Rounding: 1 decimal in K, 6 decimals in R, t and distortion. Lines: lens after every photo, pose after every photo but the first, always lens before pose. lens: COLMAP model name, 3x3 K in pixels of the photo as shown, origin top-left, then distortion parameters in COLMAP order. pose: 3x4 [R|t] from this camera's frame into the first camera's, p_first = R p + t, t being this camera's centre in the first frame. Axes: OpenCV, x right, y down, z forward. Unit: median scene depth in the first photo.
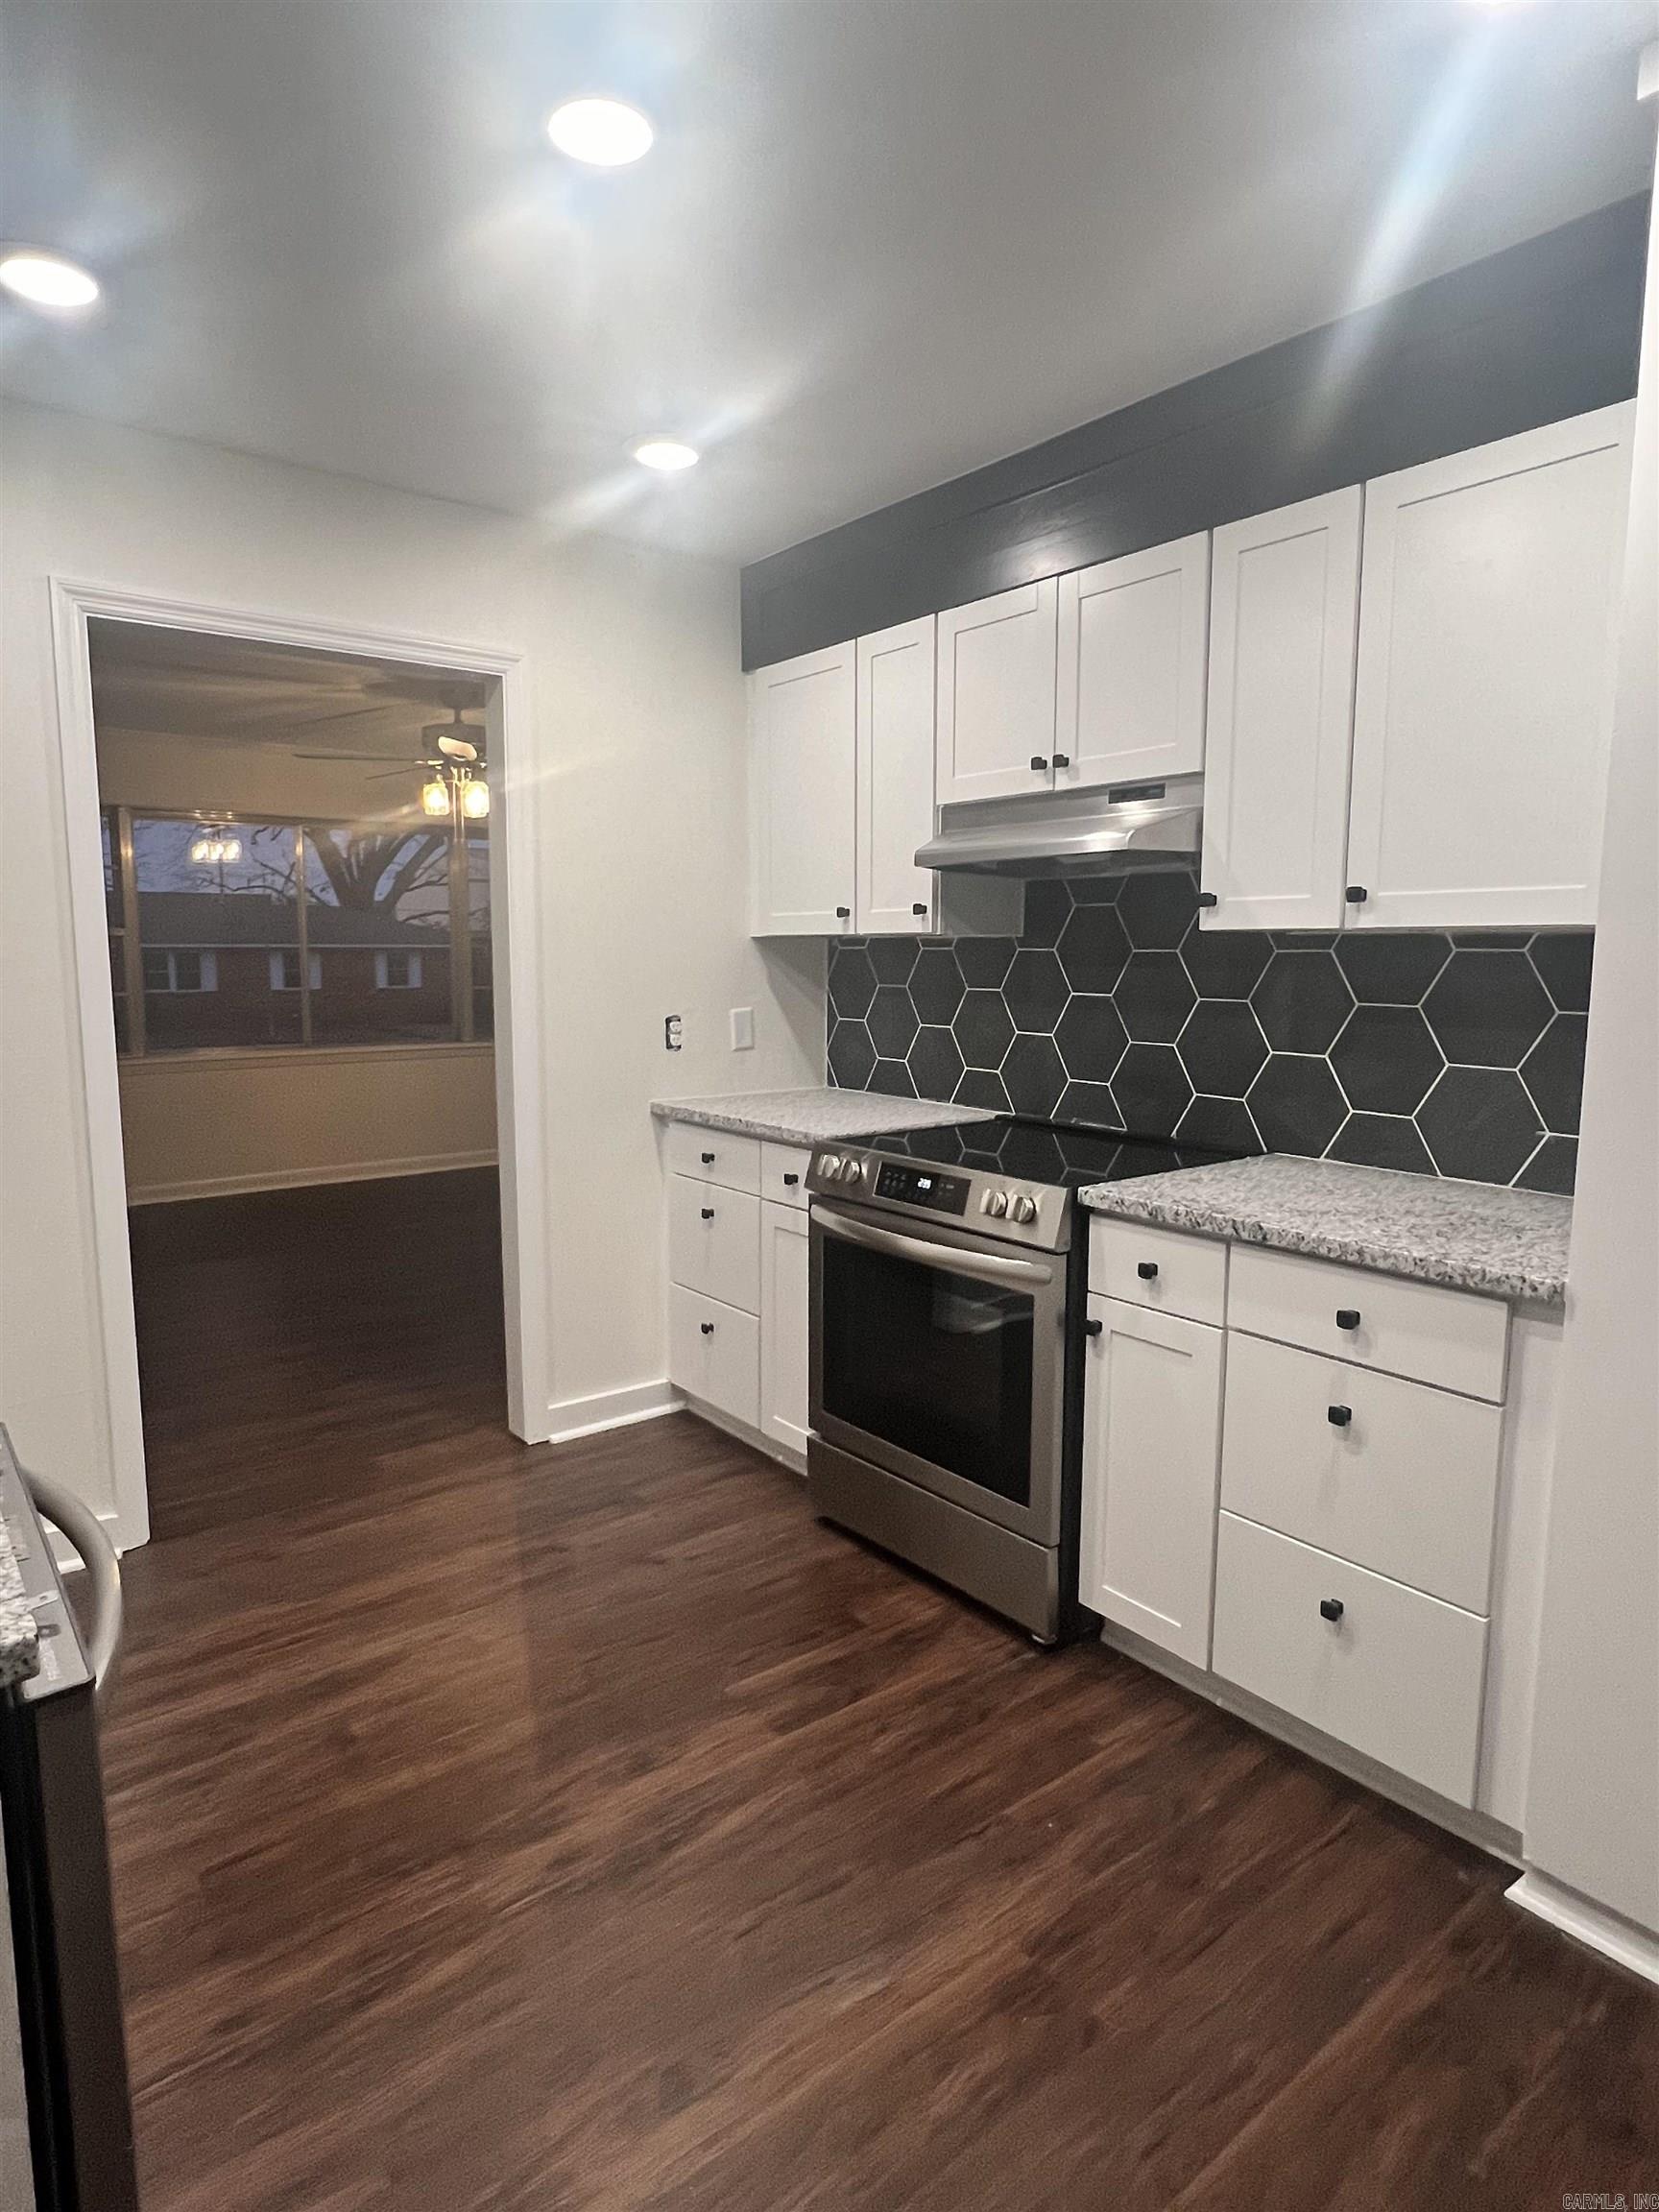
lens RADIAL K [[1246.5, 0, 817.1], [0, 1246.5, 1099.1], [0, 0, 1]] dist [0.000627, -0.000127]
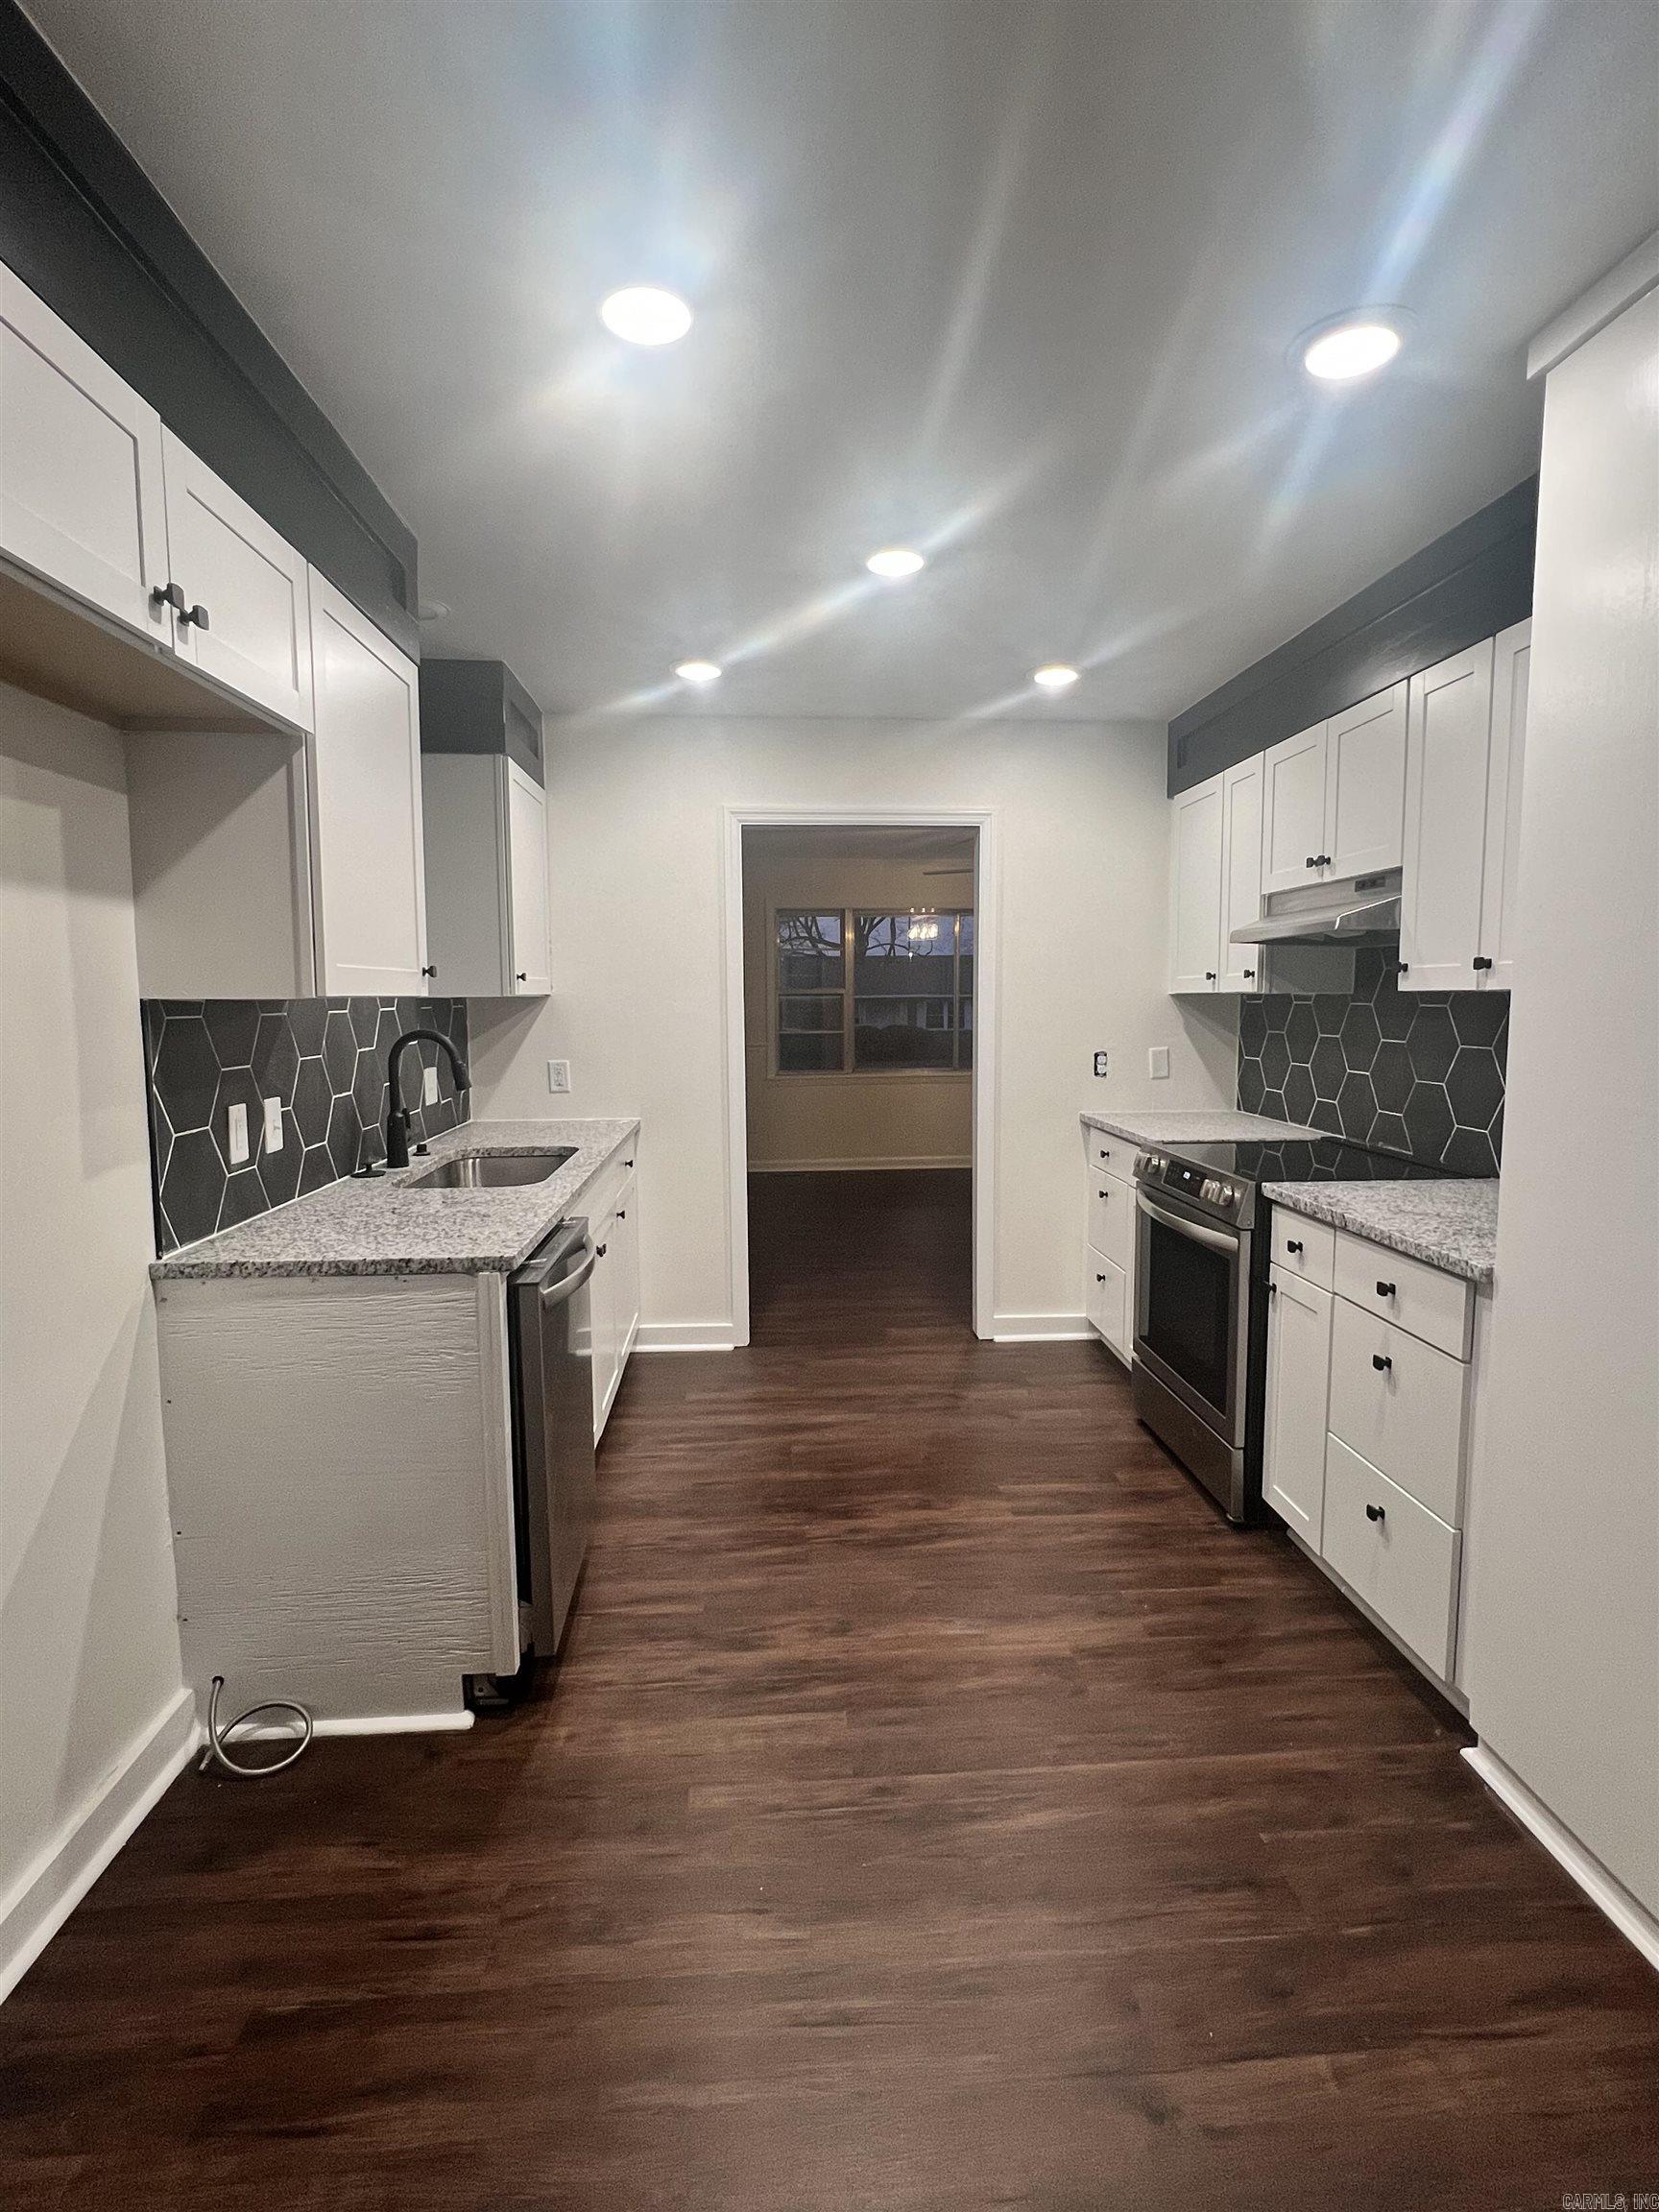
lens RADIAL K [[1053.0, 0, 836.8], [0, 1053.0, 1105.4], [0, 0, 1]] dist [-0.003900, 0.001138]
pose [[0.831038, 0.051343, -0.553842, 0.446849], [-0.060662, 0.998157, 0.001509, 0.013439], [0.552898, 0.032343, 0.832621, -0.204938]]
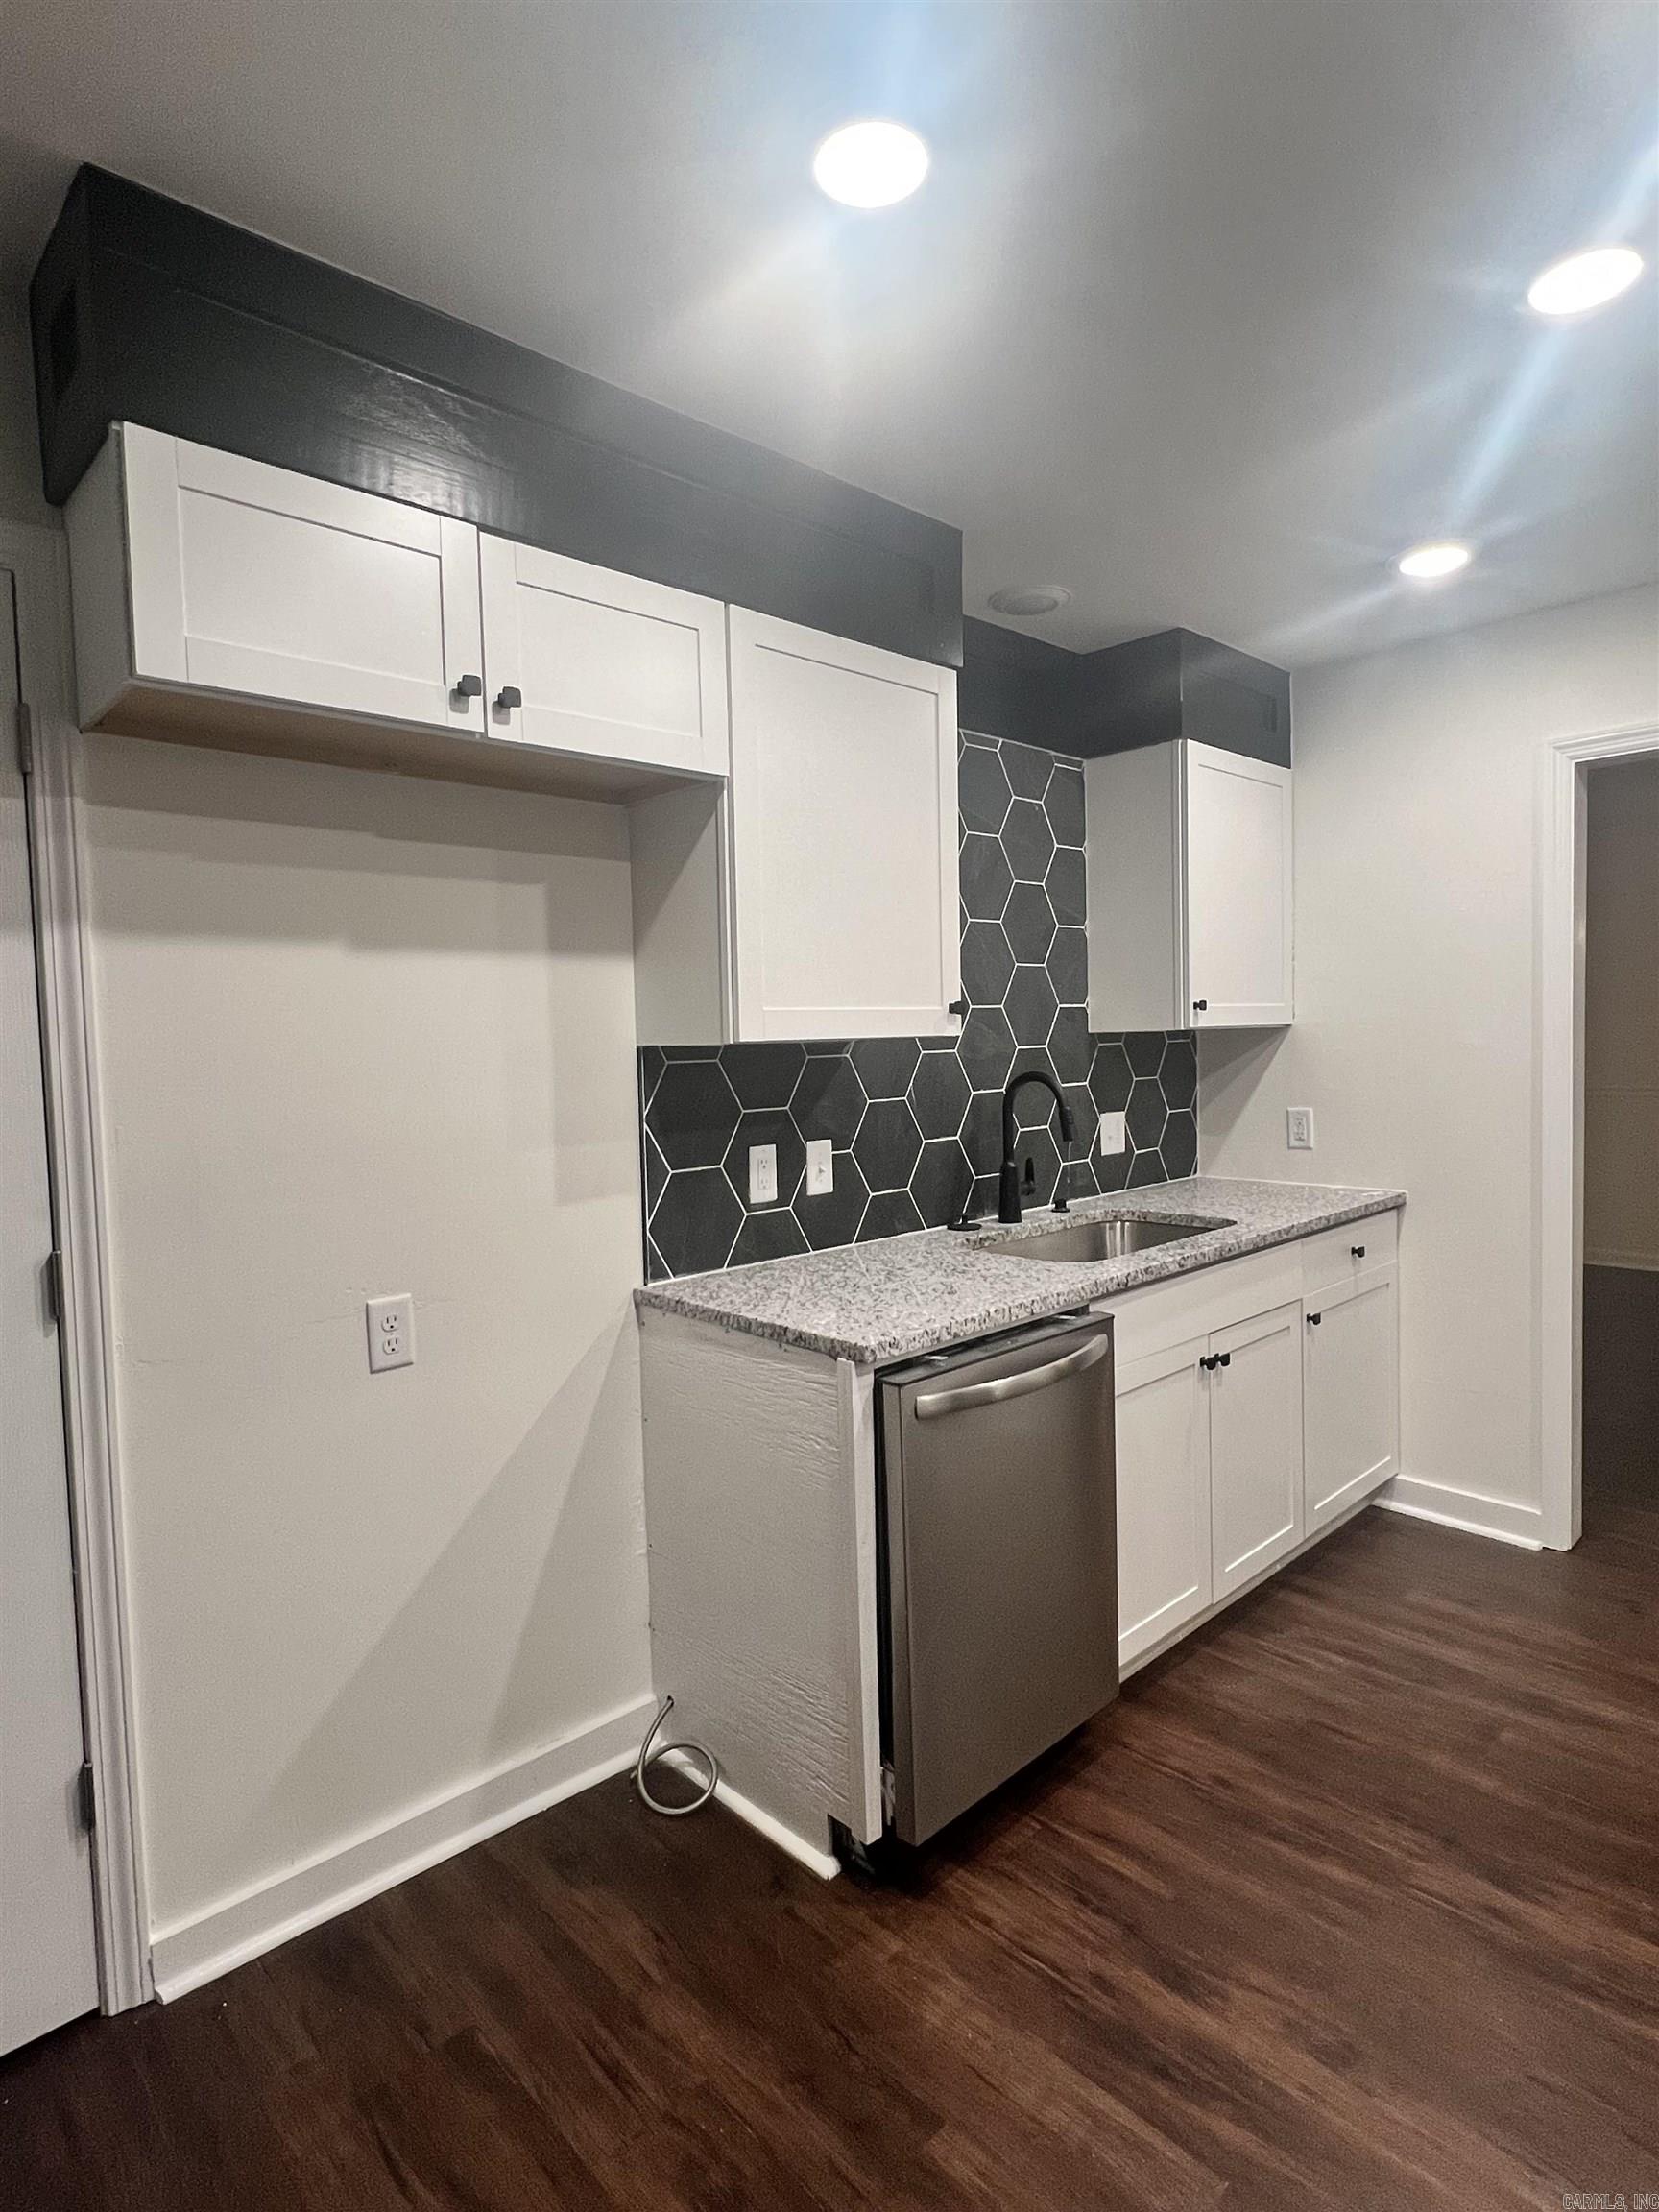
lens RADIAL K [[1170.6, 0, 837.4], [0, 1170.6, 1104.1], [0, 0, 1]] dist [0.001232, -0.000451]
pose [[0.095027, 0.053073, -0.994059, 0.546082], [-0.095413, 0.994466, 0.043974, -0.043659], [0.990892, 0.090668, 0.099565, 0.233501]]
